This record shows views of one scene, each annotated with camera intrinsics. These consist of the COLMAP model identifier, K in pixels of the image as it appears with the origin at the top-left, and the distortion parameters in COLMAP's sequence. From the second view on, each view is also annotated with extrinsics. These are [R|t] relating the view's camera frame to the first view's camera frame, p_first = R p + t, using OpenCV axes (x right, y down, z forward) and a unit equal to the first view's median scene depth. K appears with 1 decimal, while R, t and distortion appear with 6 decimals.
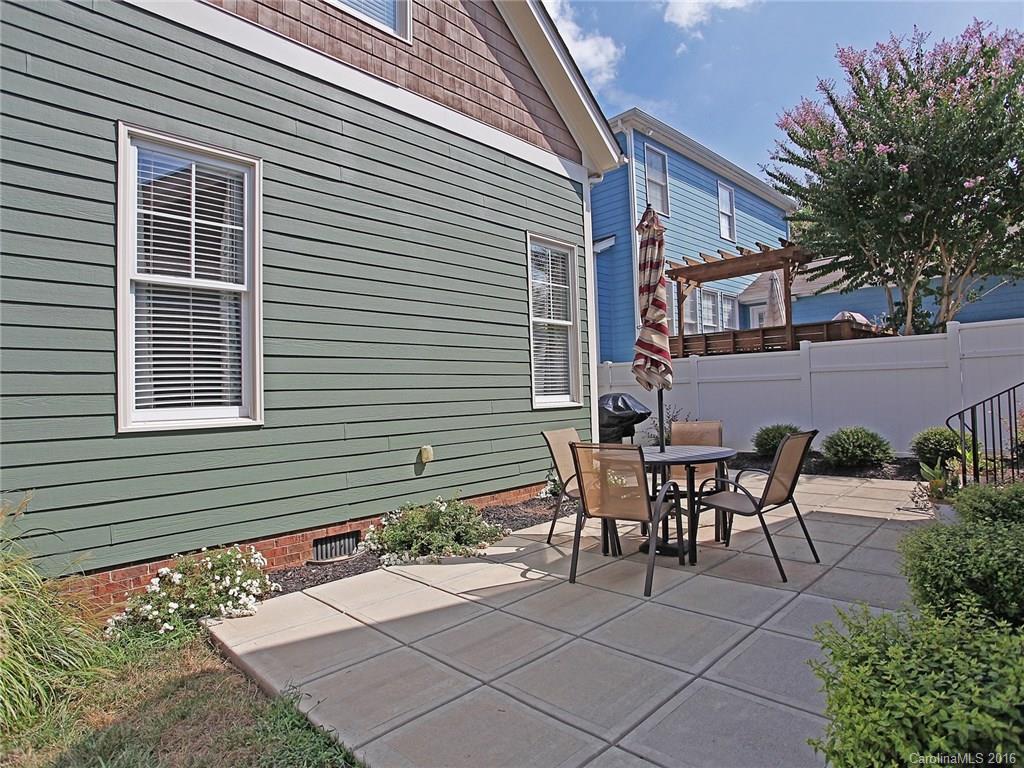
lens RADIAL K [[558.0, 0, 512.2], [0, 558.0, 383.7], [0, 0, 1]] dist [-0.050304, 0.011793]
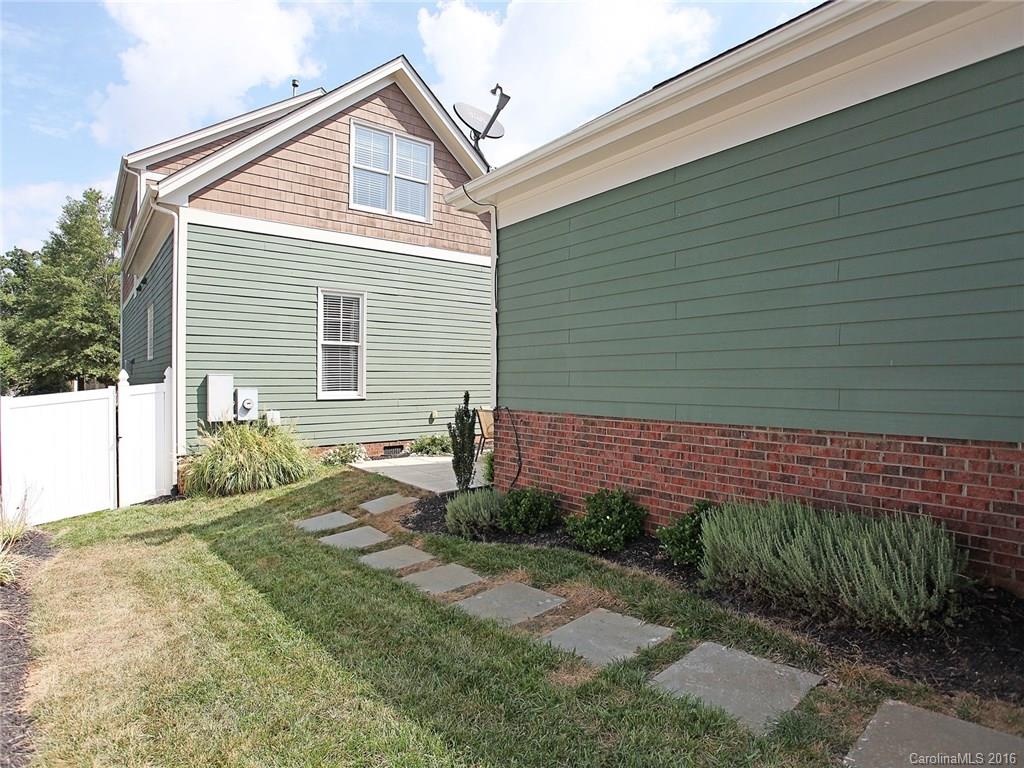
lens RADIAL K [[558.0, 0, 512.0], [0, 558.0, 382.2], [0, 0, 1]] dist [-0.050304, 0.011793]
pose [[0.991892, 0.033327, -0.122636, 0.515222], [-0.029671, 0.999063, 0.031517, -0.099597], [0.123571, -0.027623, 0.991951, -1.417500]]
